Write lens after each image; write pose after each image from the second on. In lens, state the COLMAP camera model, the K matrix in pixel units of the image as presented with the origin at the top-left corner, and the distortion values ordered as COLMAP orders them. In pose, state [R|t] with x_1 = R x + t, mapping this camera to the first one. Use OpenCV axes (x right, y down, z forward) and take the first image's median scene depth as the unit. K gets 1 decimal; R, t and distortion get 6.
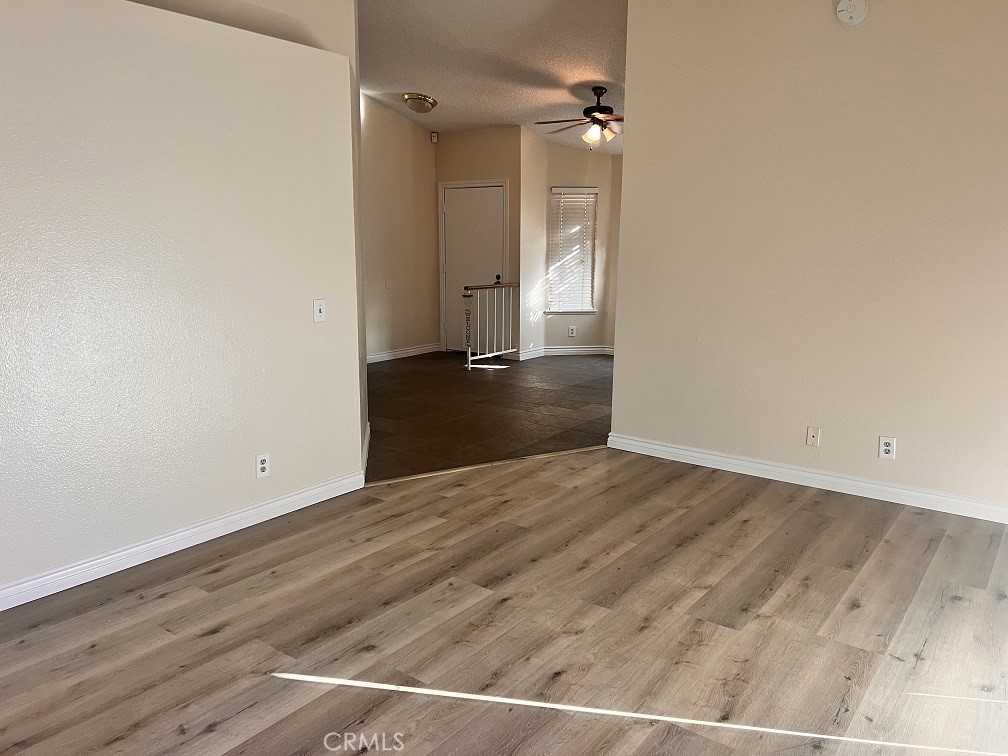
lens RADIAL K [[758.4, 0, 504.0], [0, 758.4, 378.0], [0, 0, 1]] dist [0.009022, -0.008965]
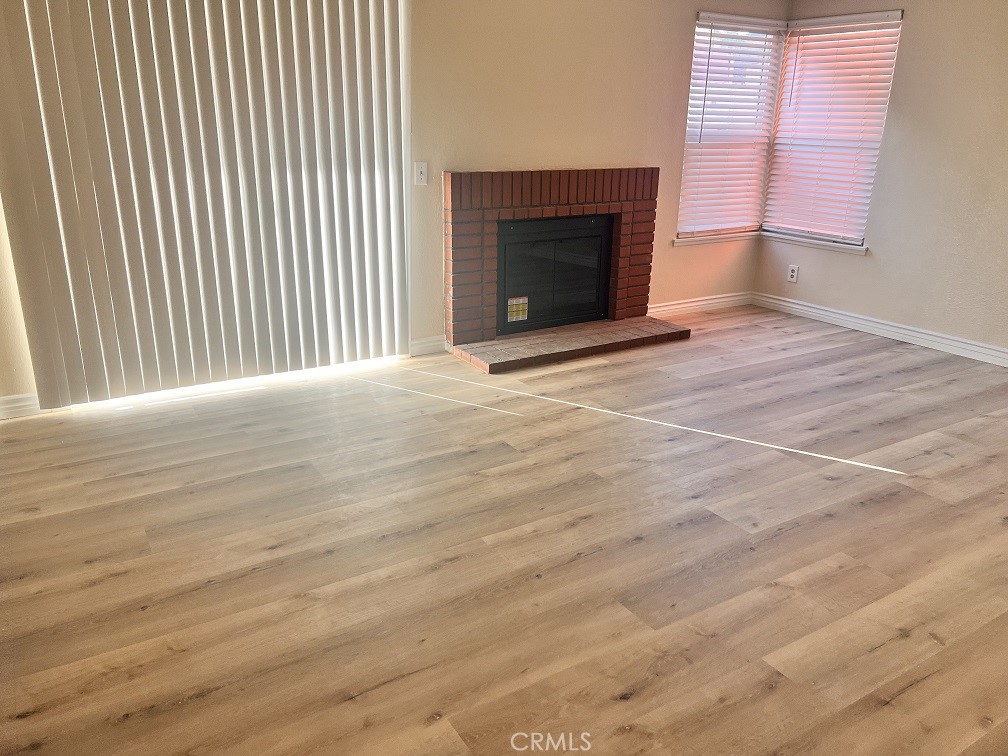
lens RADIAL K [[758.4, 0, 504.0], [0, 758.4, 378.0], [0, 0, 1]] dist [0.009022, -0.008965]
pose [[-0.931373, -0.126178, 0.341501, -0.080236], [0.055456, 0.877904, 0.475614, -0.292168], [-0.359818, 0.461912, -0.810659, 1.753618]]
